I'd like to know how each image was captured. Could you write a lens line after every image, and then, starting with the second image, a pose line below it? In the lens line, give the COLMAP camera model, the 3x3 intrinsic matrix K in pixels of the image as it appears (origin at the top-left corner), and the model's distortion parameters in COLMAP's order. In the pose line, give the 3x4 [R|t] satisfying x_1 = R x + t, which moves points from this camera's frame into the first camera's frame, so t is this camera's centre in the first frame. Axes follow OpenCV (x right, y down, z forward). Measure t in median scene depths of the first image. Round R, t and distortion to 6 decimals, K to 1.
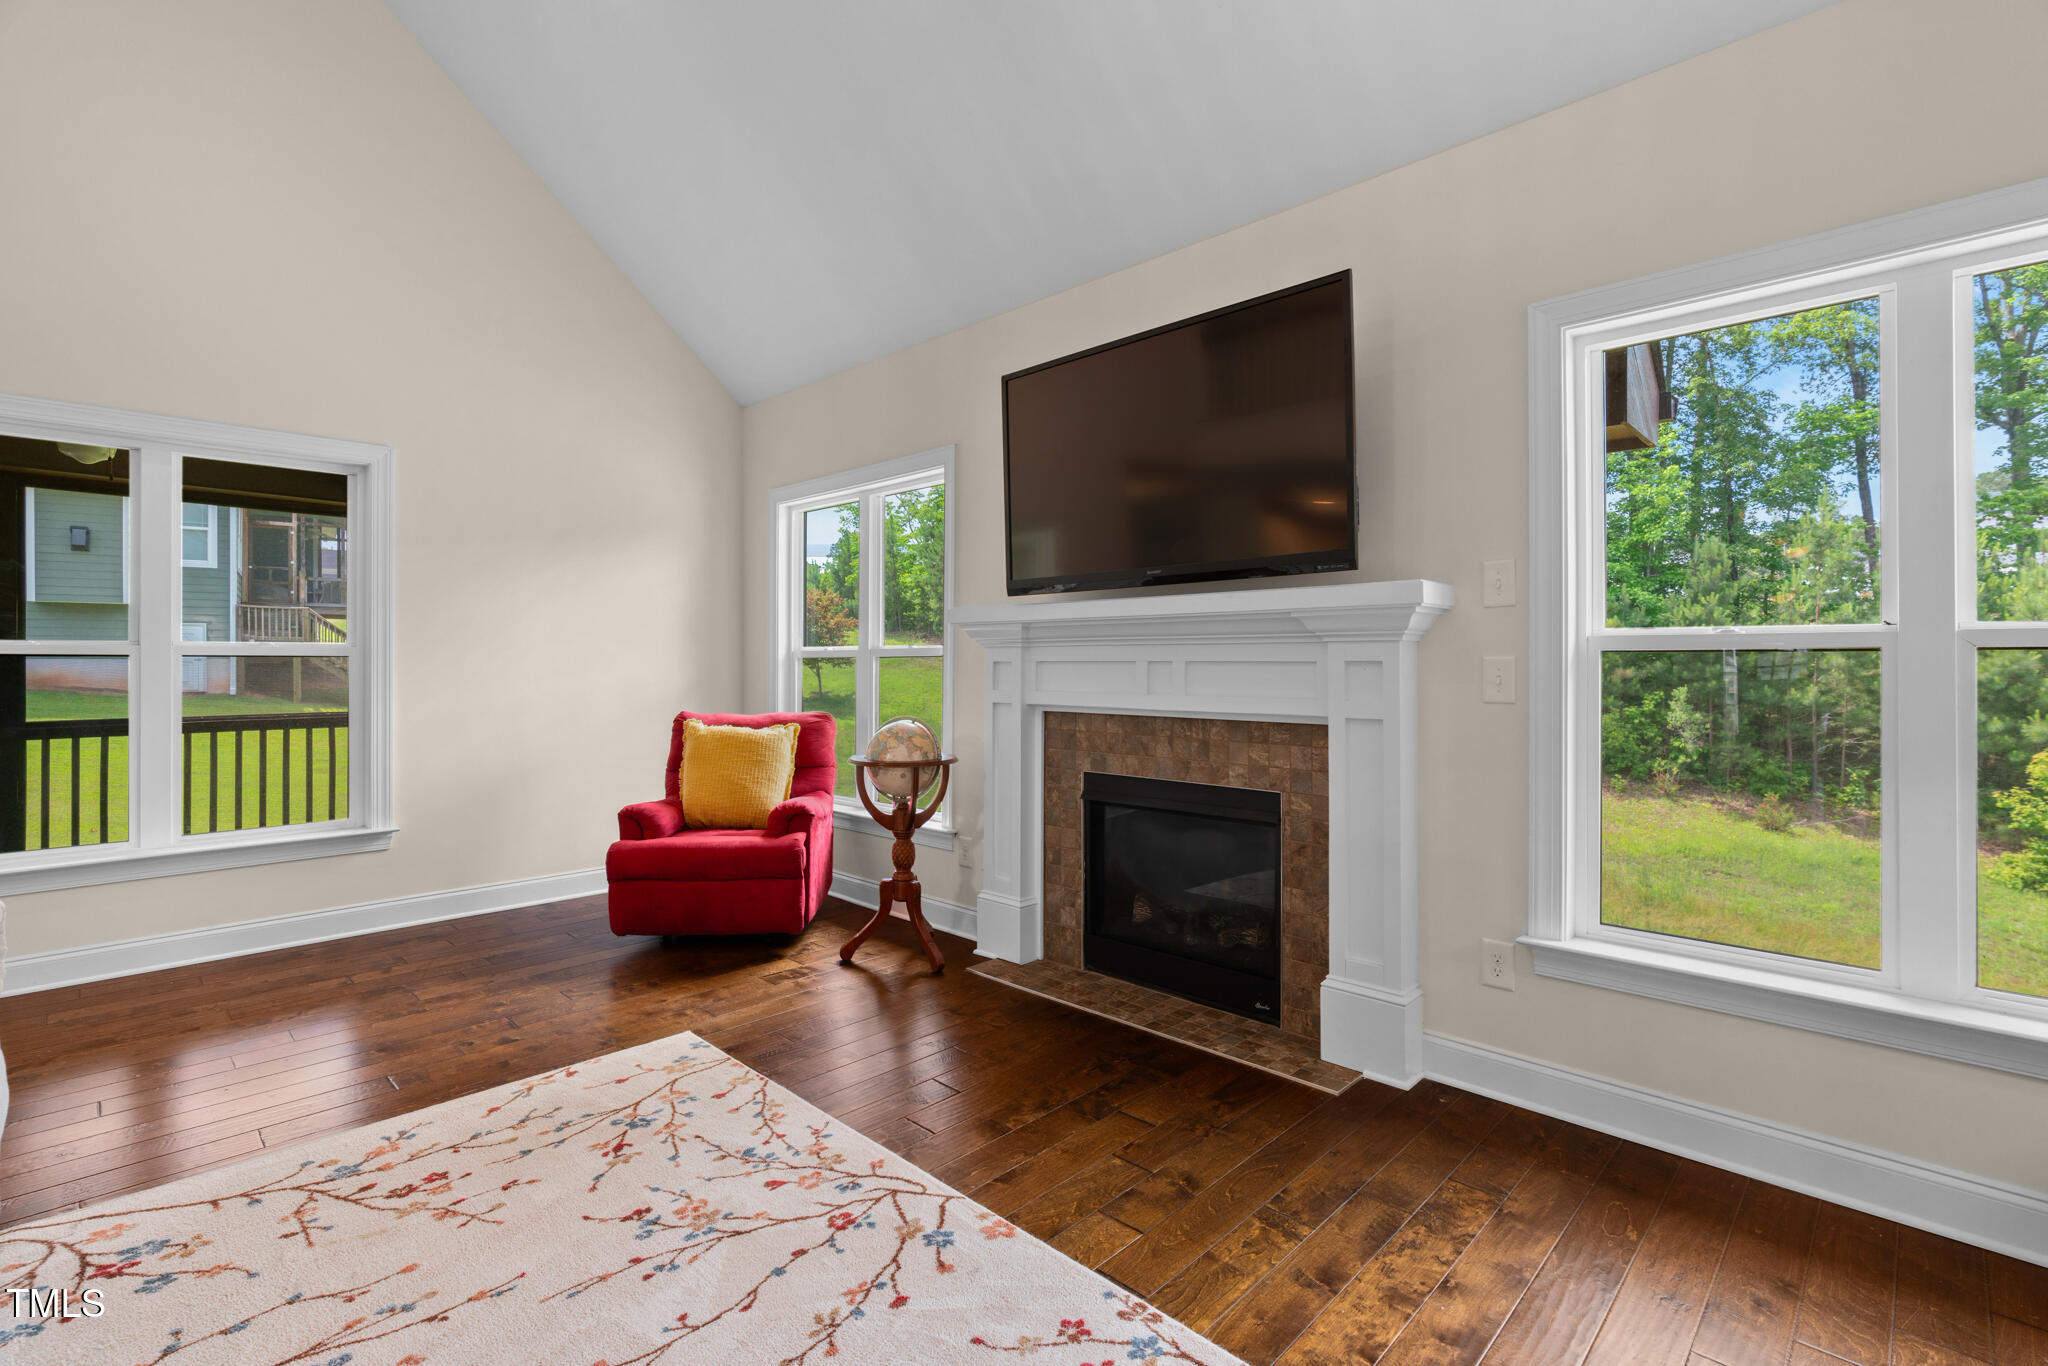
lens RADIAL K [[940.1, 0, 1016.1], [0, 940.1, 660.2], [0, 0, 1]] dist [0.001666, 0.000929]
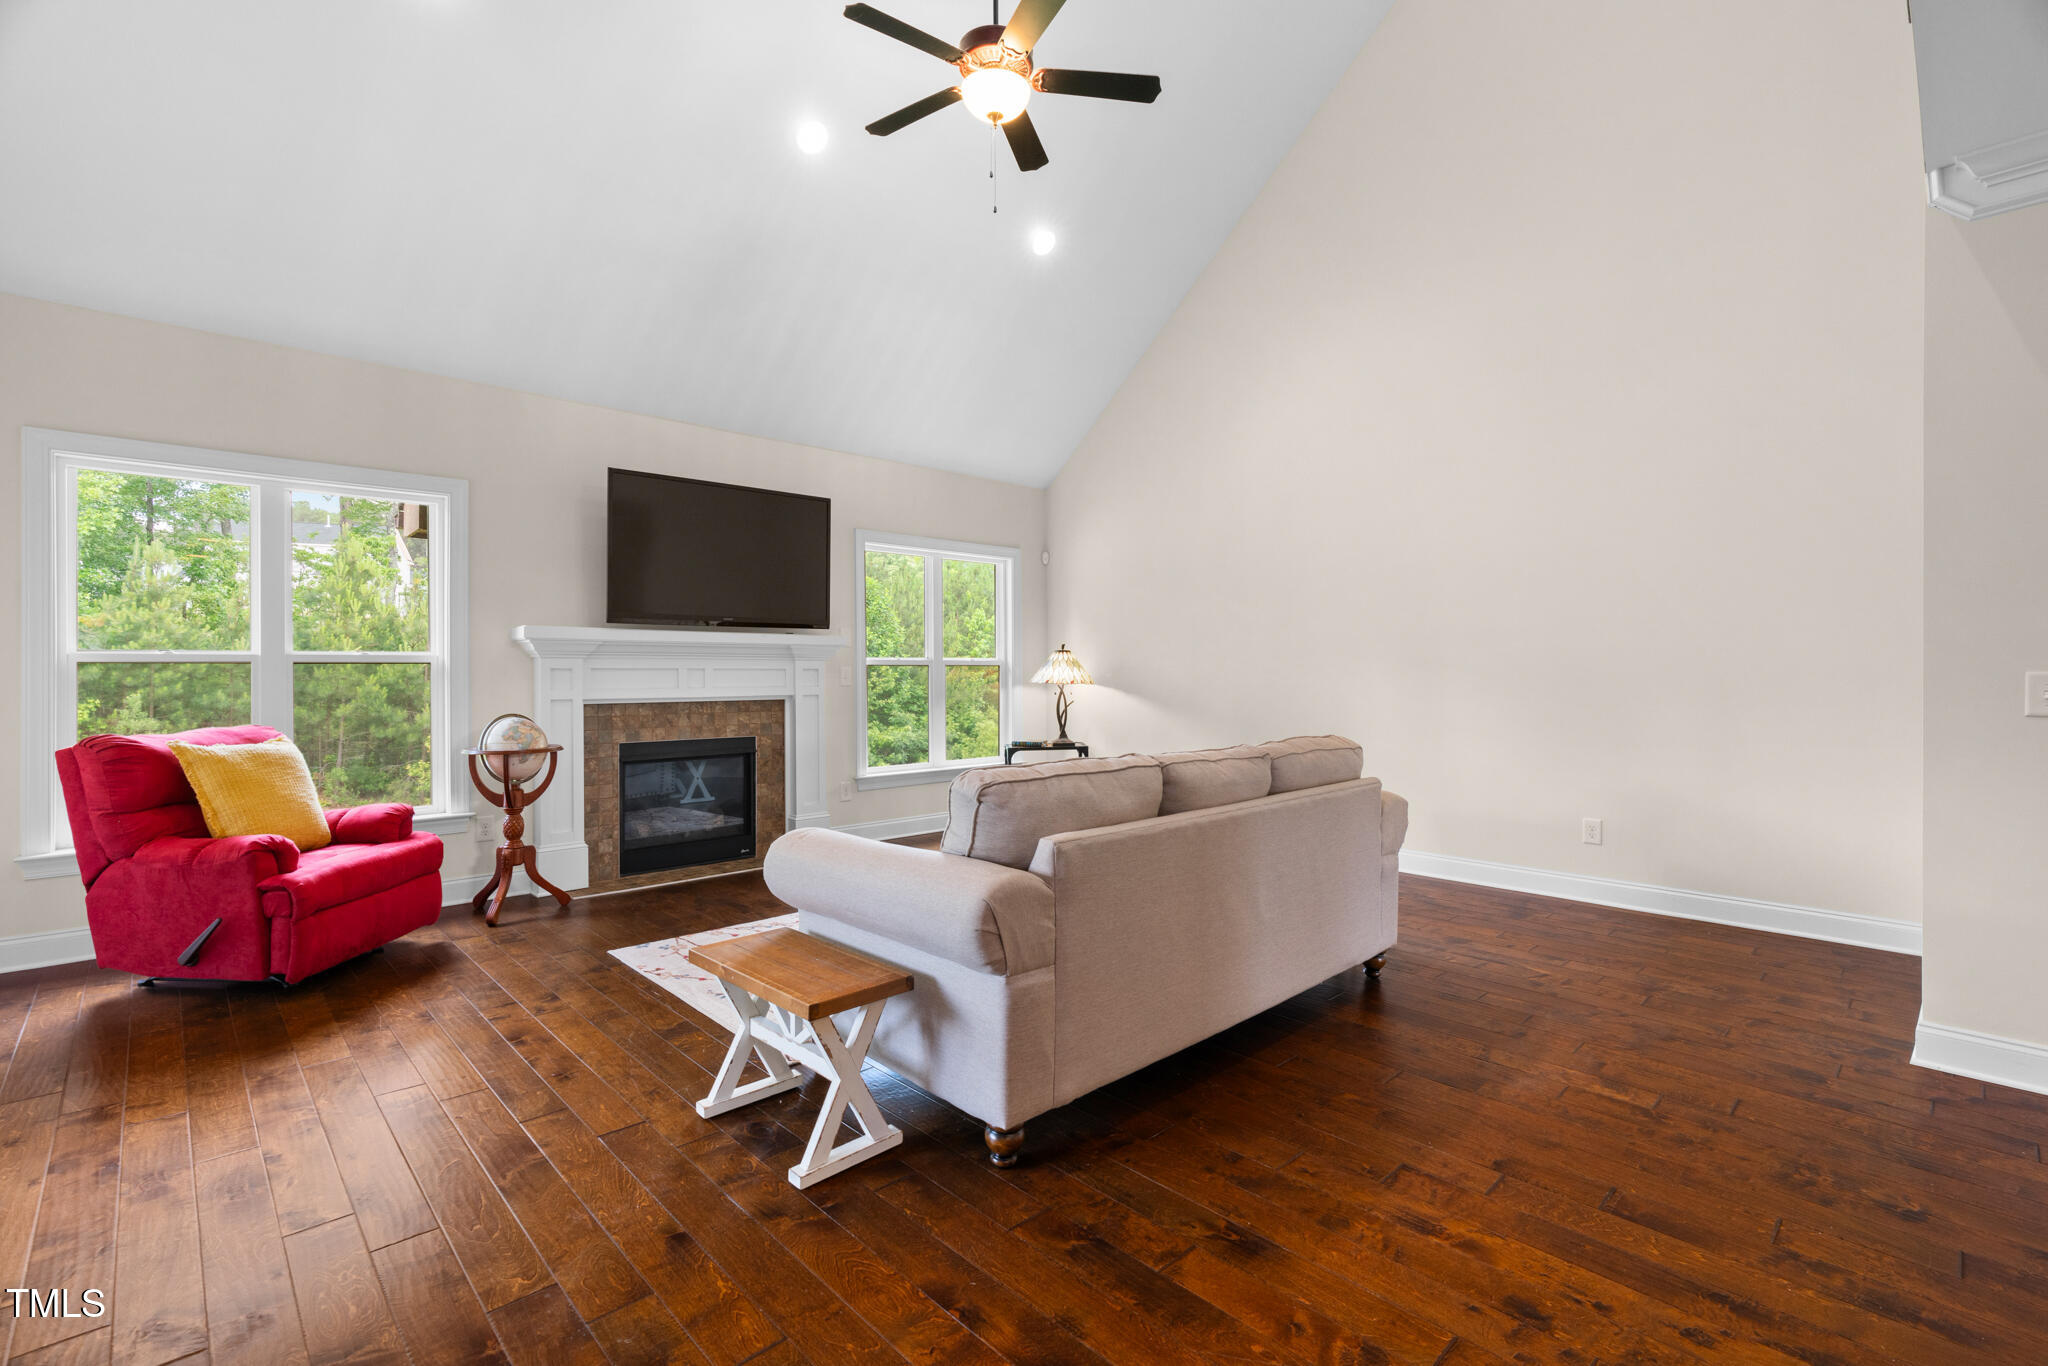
lens RADIAL K [[917.5, 0, 1030.8], [0, 917.5, 669.9], [0, 0, 1]] dist [-0.000148, 0.000116]
pose [[0.030917, -0.000882, 0.999522, -1.412247], [-0.003750, 0.999992, 0.000999, -0.000597], [-0.999515, -0.003779, 0.030913, 0.328695]]
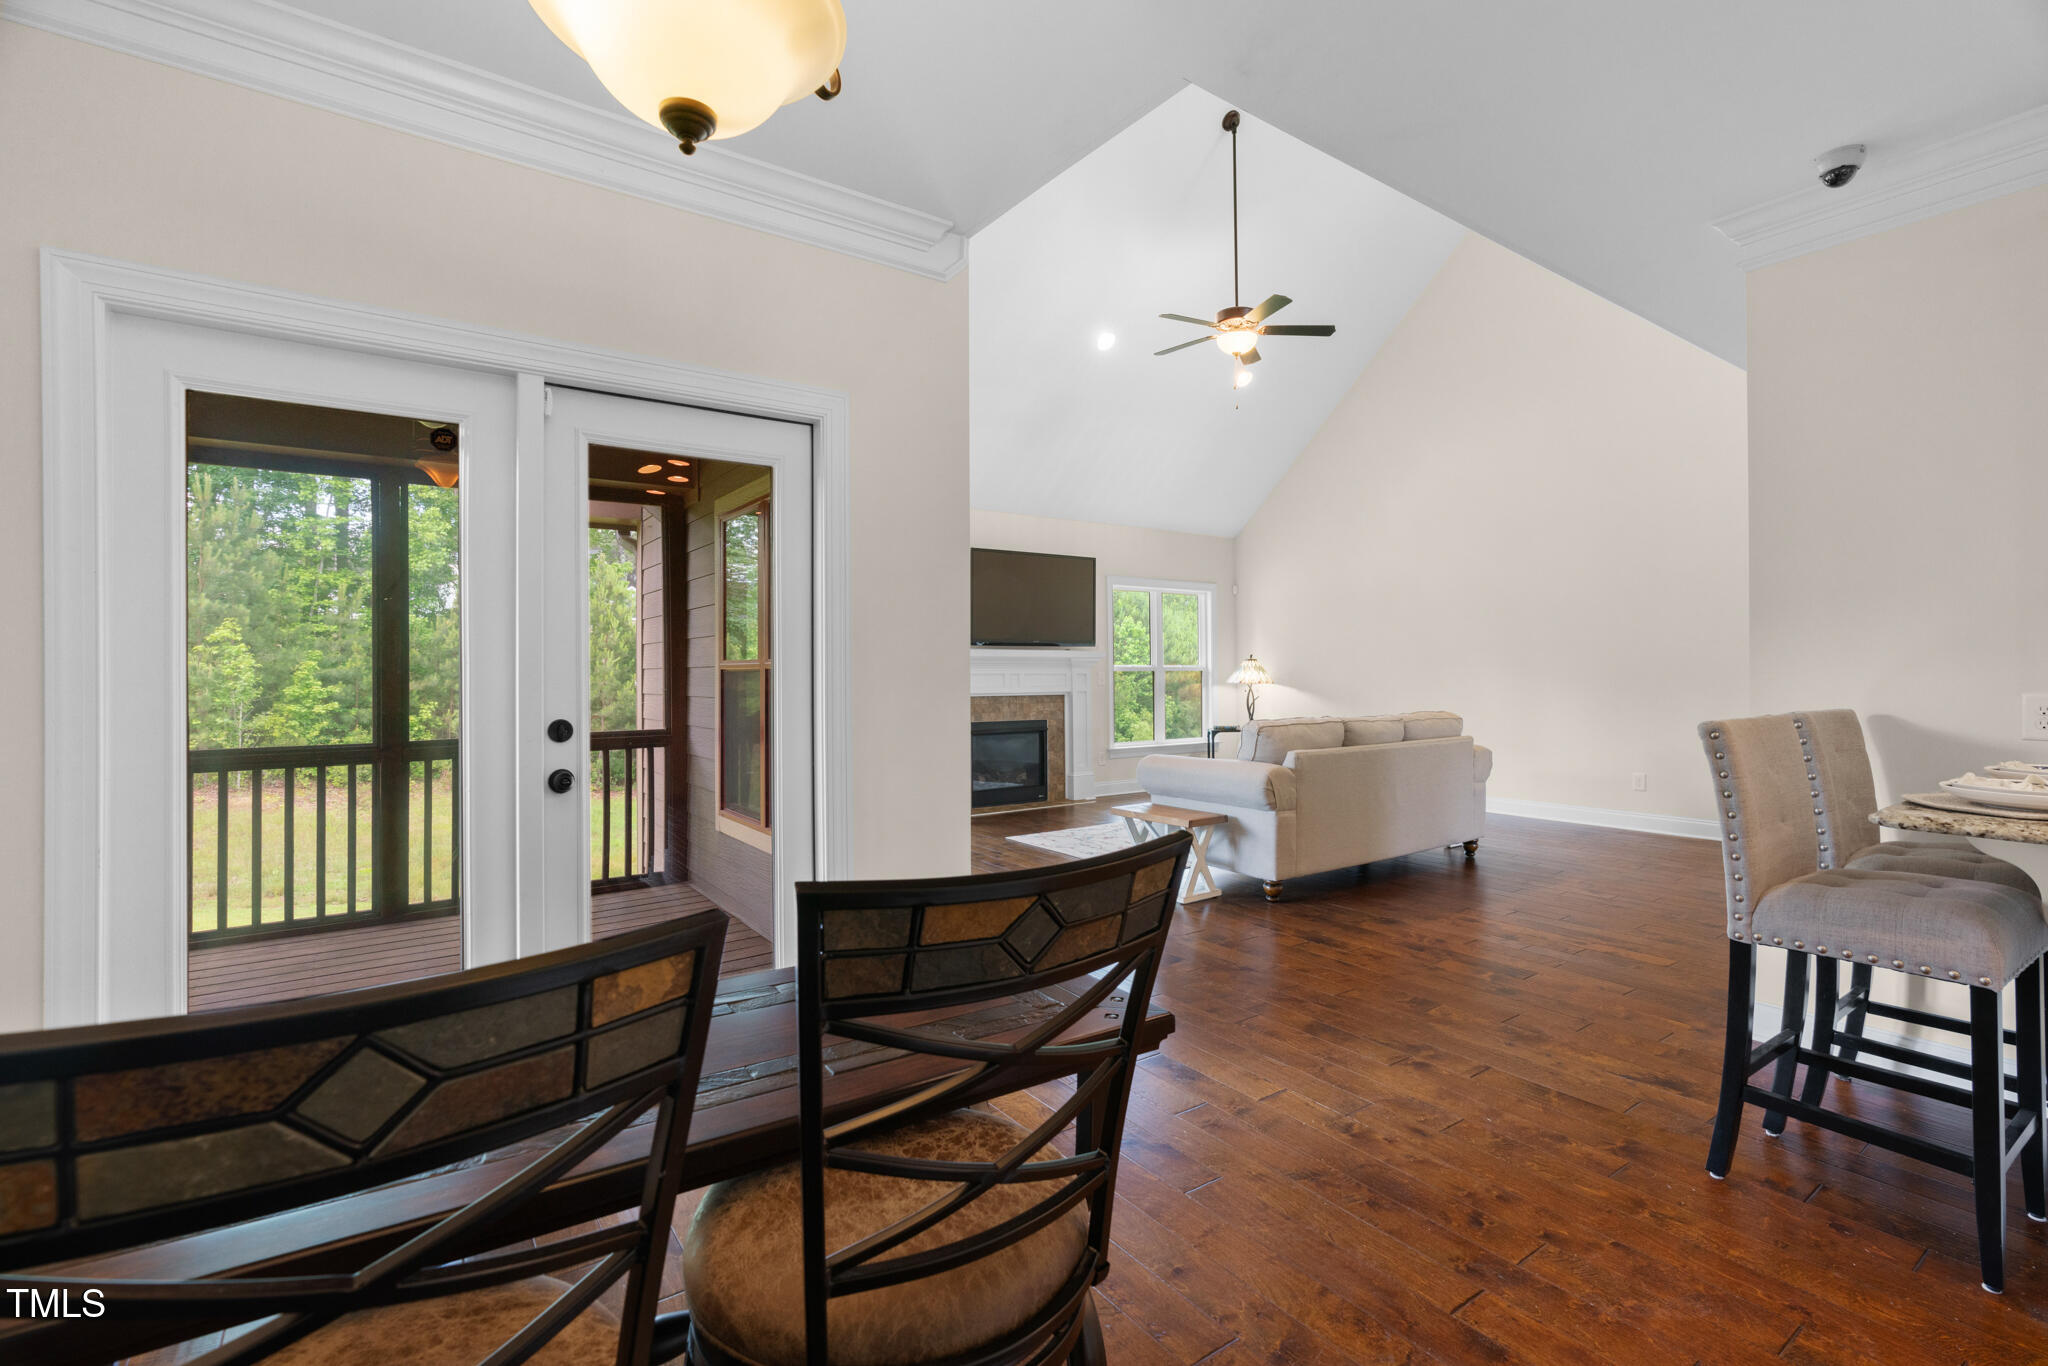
lens RADIAL K [[904.2, 0, 1052.5], [0, 904.2, 679.9], [0, 0, 1]] dist [0.000830, -0.000043]
pose [[0.161290, -0.007254, 0.986880, -2.168575], [0.002486, 0.999973, 0.006944, 0.000615], [-0.986904, 0.001334, 0.161304, 0.472910]]
